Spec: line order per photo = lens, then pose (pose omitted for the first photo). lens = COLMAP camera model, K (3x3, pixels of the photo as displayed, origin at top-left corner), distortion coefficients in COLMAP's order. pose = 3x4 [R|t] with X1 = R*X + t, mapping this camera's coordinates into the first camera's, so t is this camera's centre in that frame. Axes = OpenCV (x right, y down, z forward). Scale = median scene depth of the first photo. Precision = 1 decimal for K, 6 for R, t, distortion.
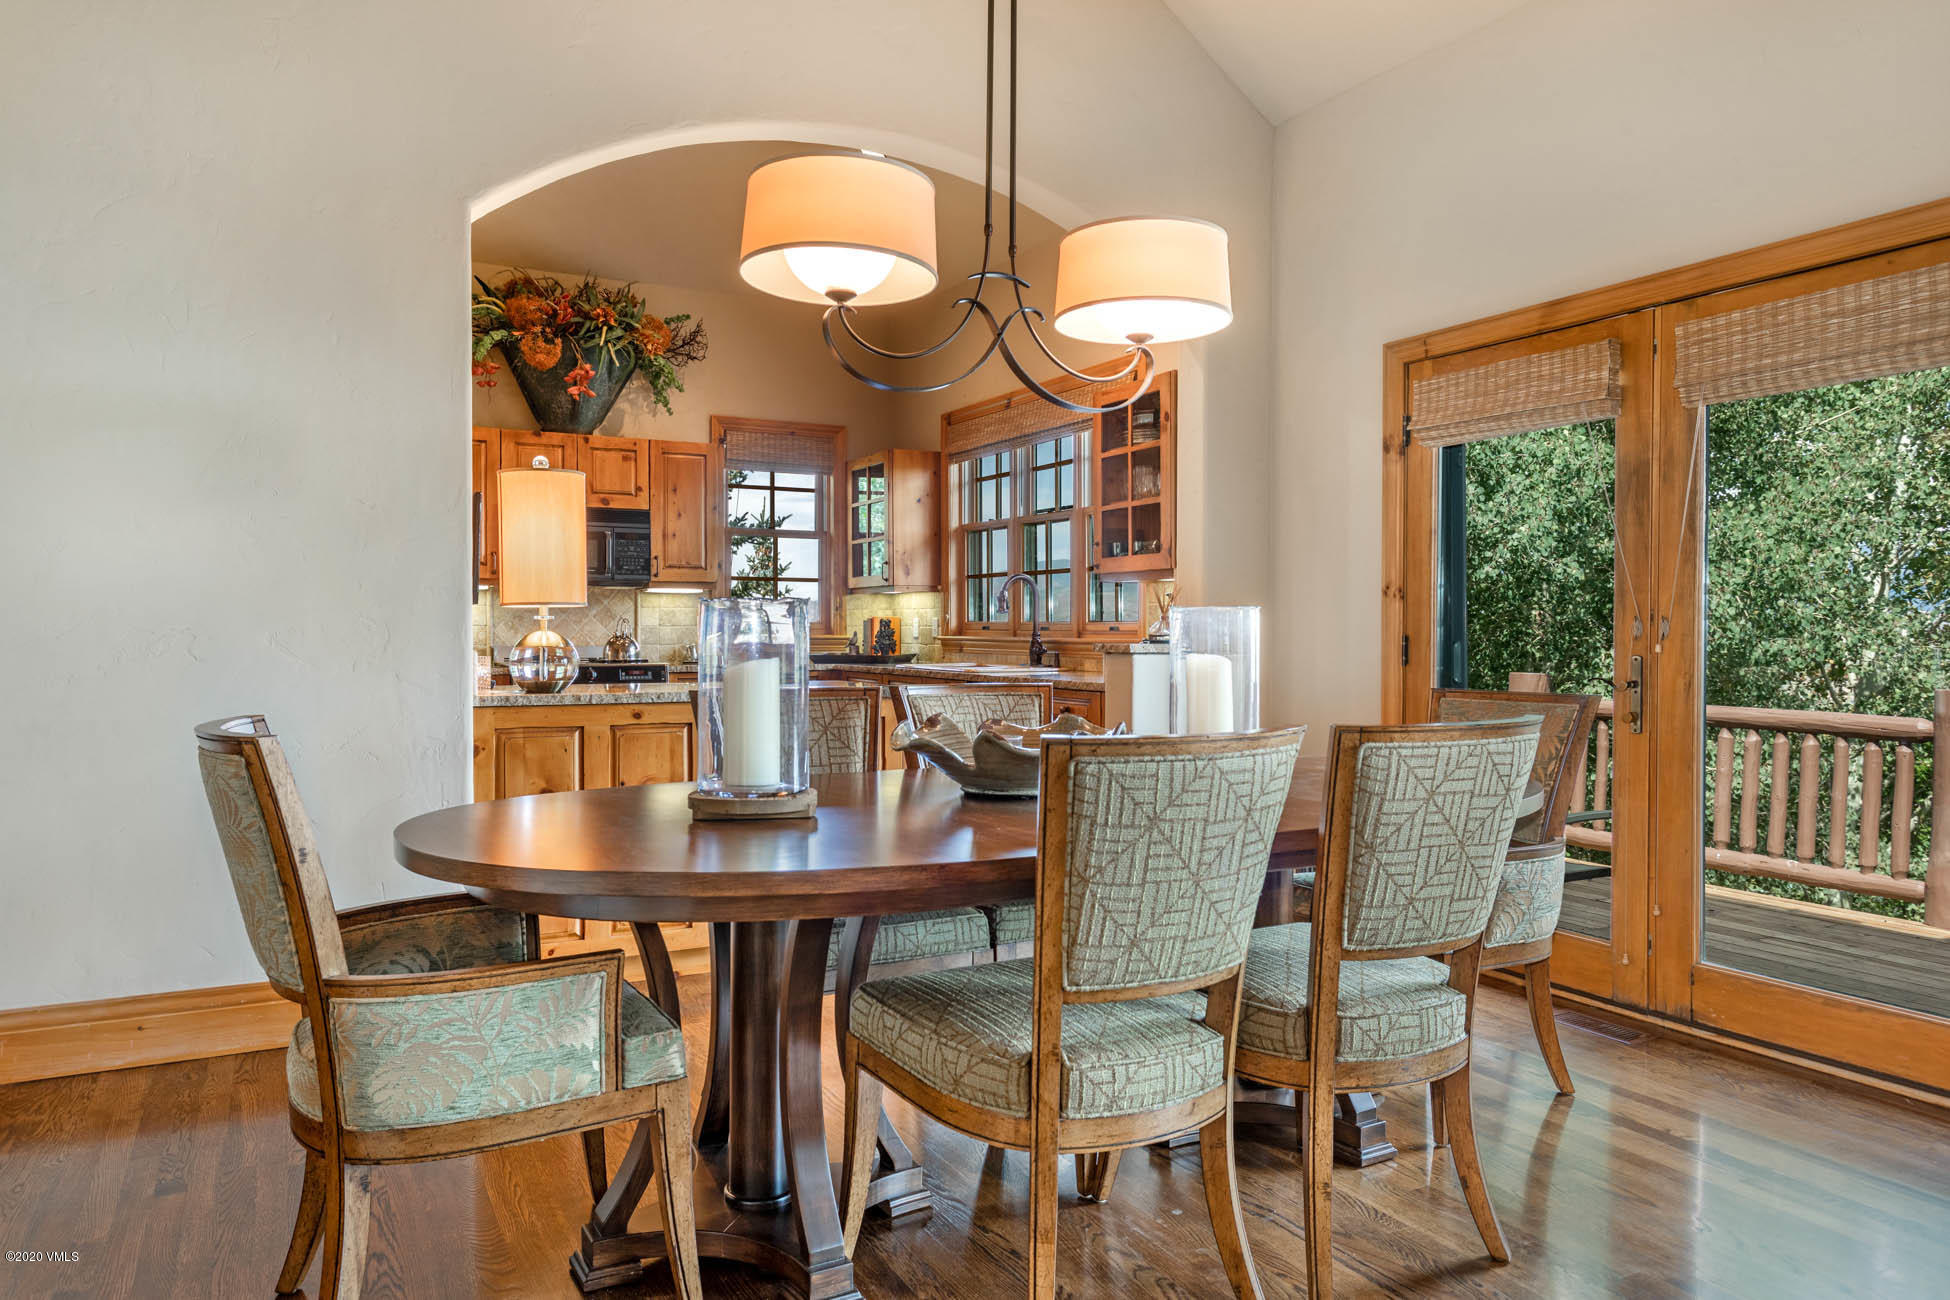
lens RADIAL K [[1241.3, 0, 980.8], [0, 1241.3, 637.8], [0, 0, 1]] dist [0.017555, -0.002529]
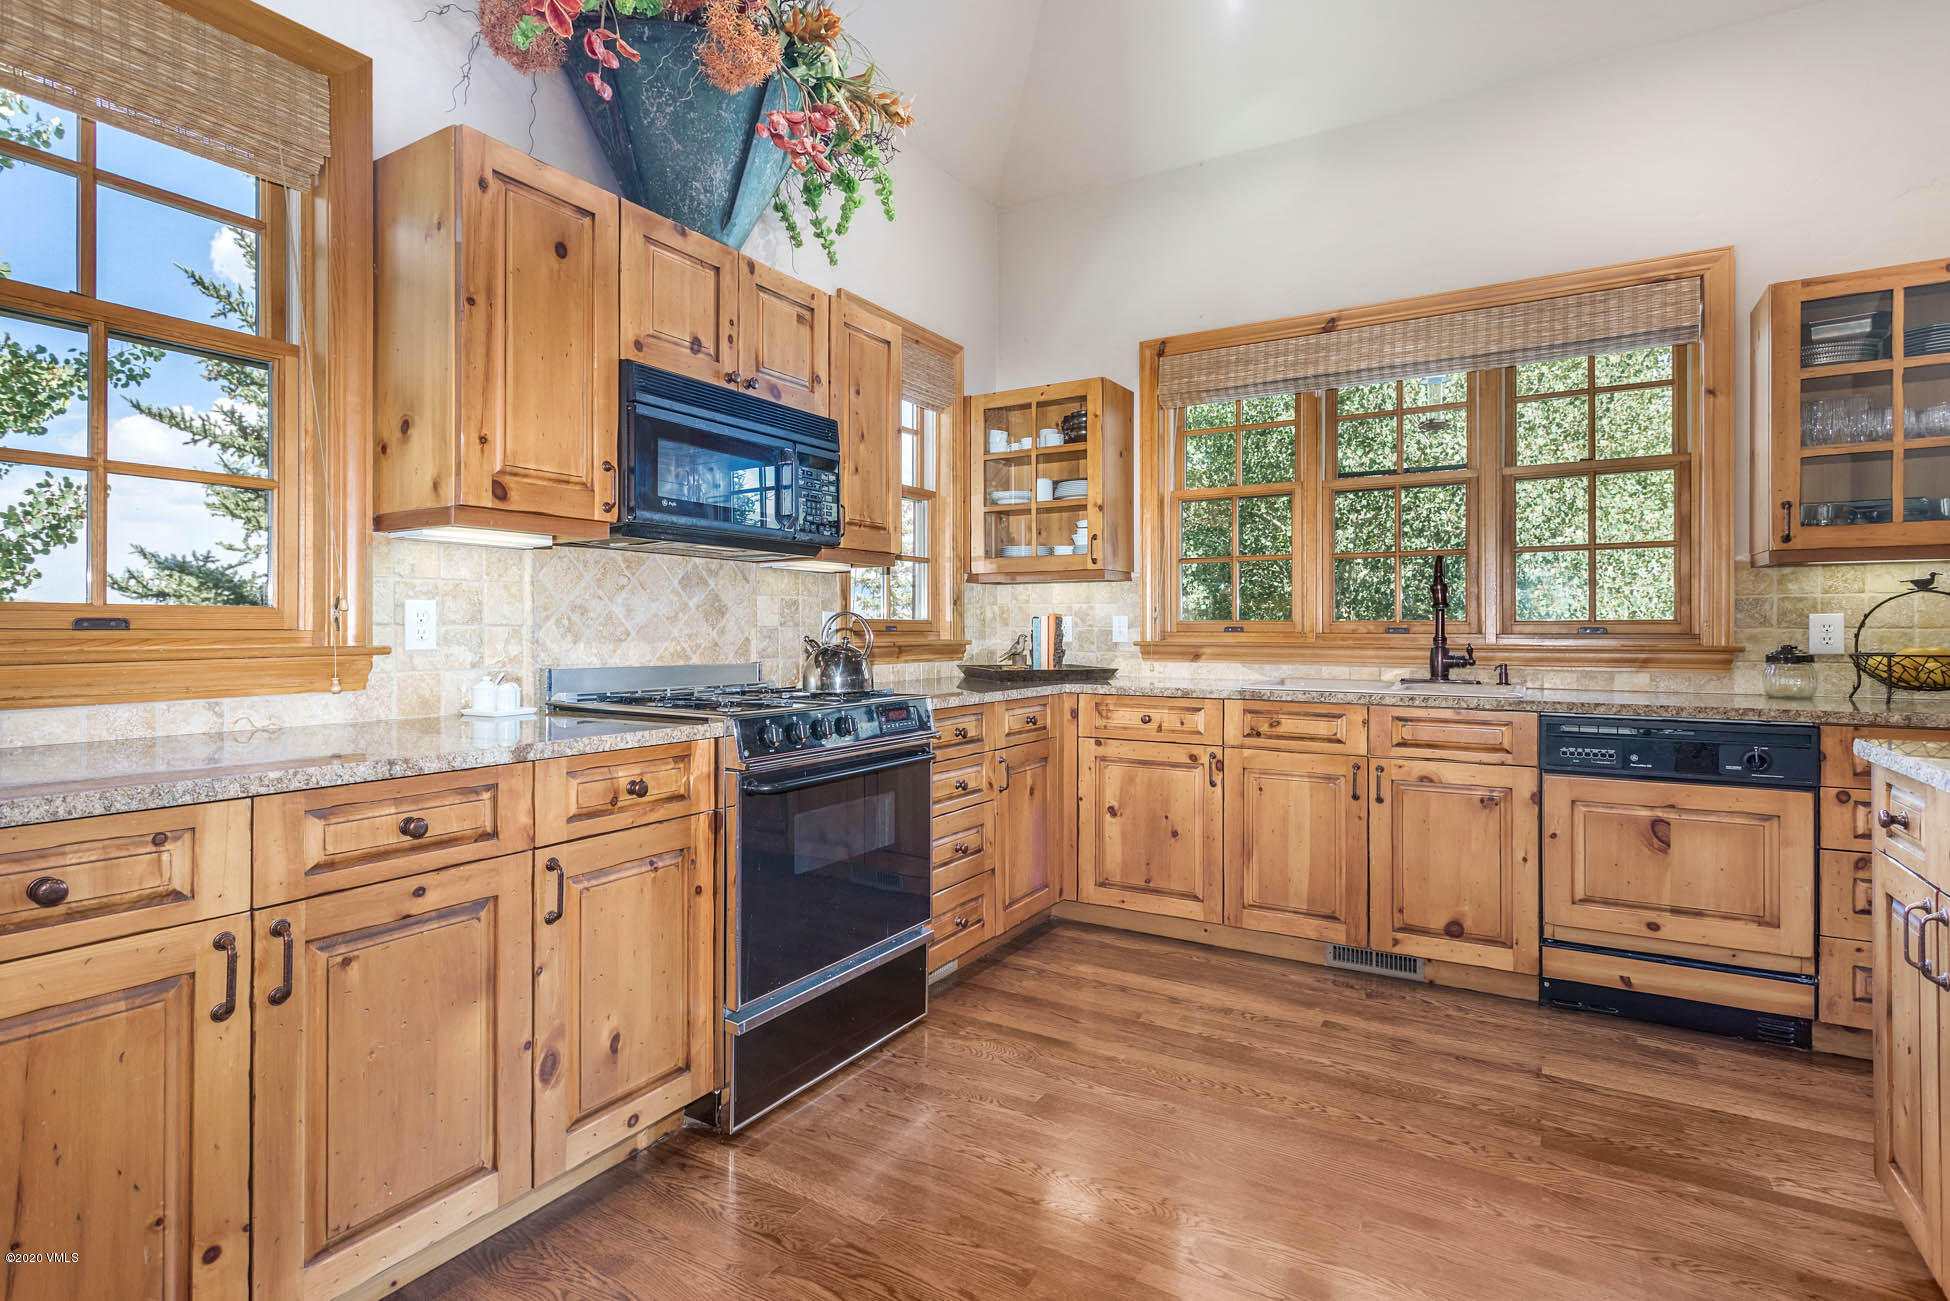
lens RADIAL K [[927.2, 0, 990.5], [0, 927.2, 631.5], [0, 0, 1]] dist [0.002583, 0.001329]
pose [[0.874809, -0.001170, 0.484467, -0.402779], [0.003324, 0.999988, -0.003587, -0.005367], [-0.484457, 0.004748, 0.874802, 0.593953]]
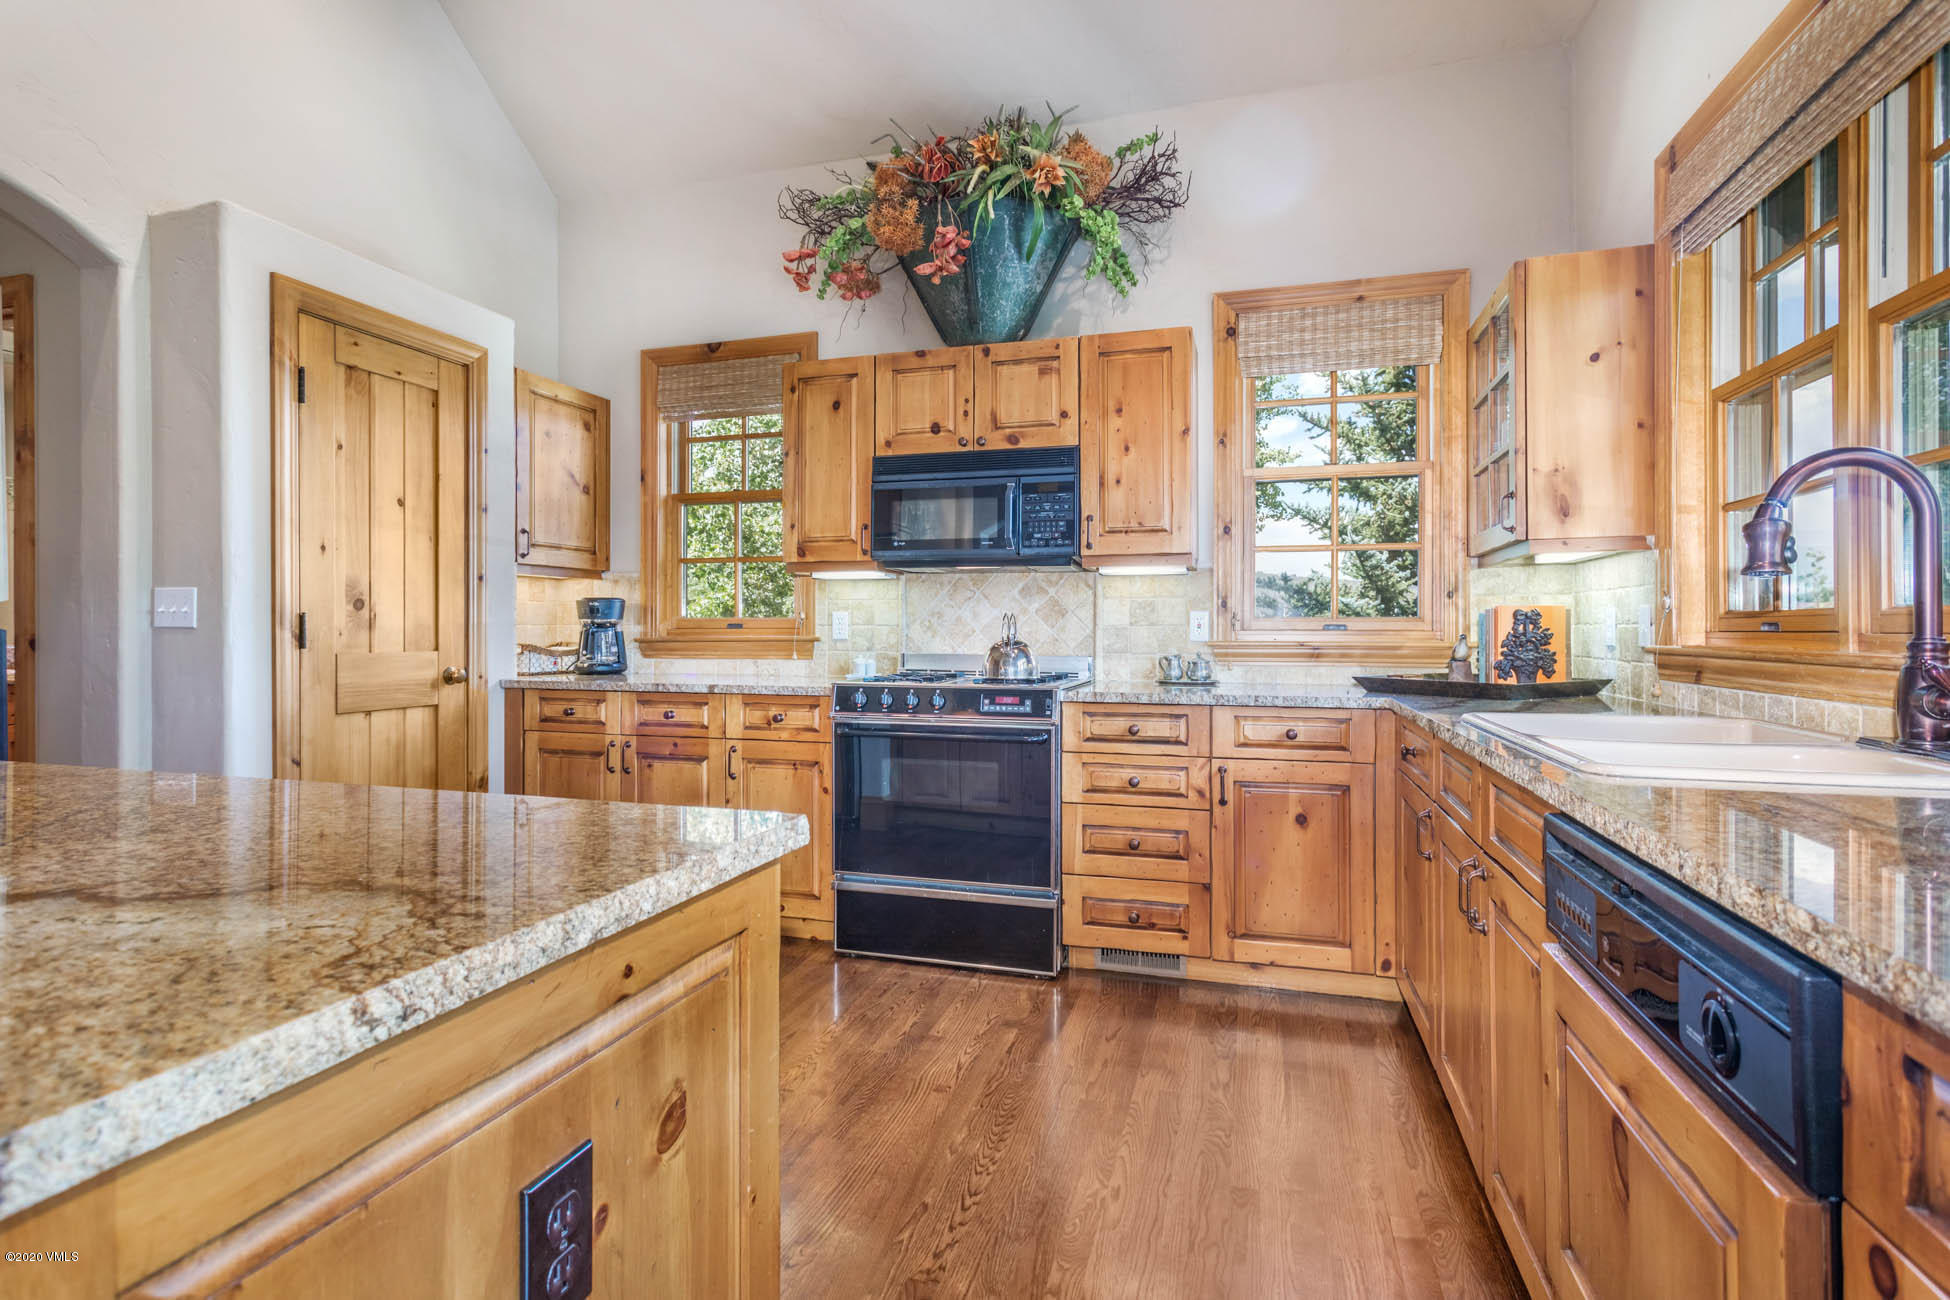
lens RADIAL K [[927.2, 0, 978.5], [0, 927.2, 633.2], [0, 0, 1]] dist [0.002583, 0.001329]
pose [[0.705325, 0.002833, -0.708879, 0.038049], [-0.004566, 0.999989, -0.000547, -0.004687], [0.708869, 0.003622, 0.705330, 0.618543]]
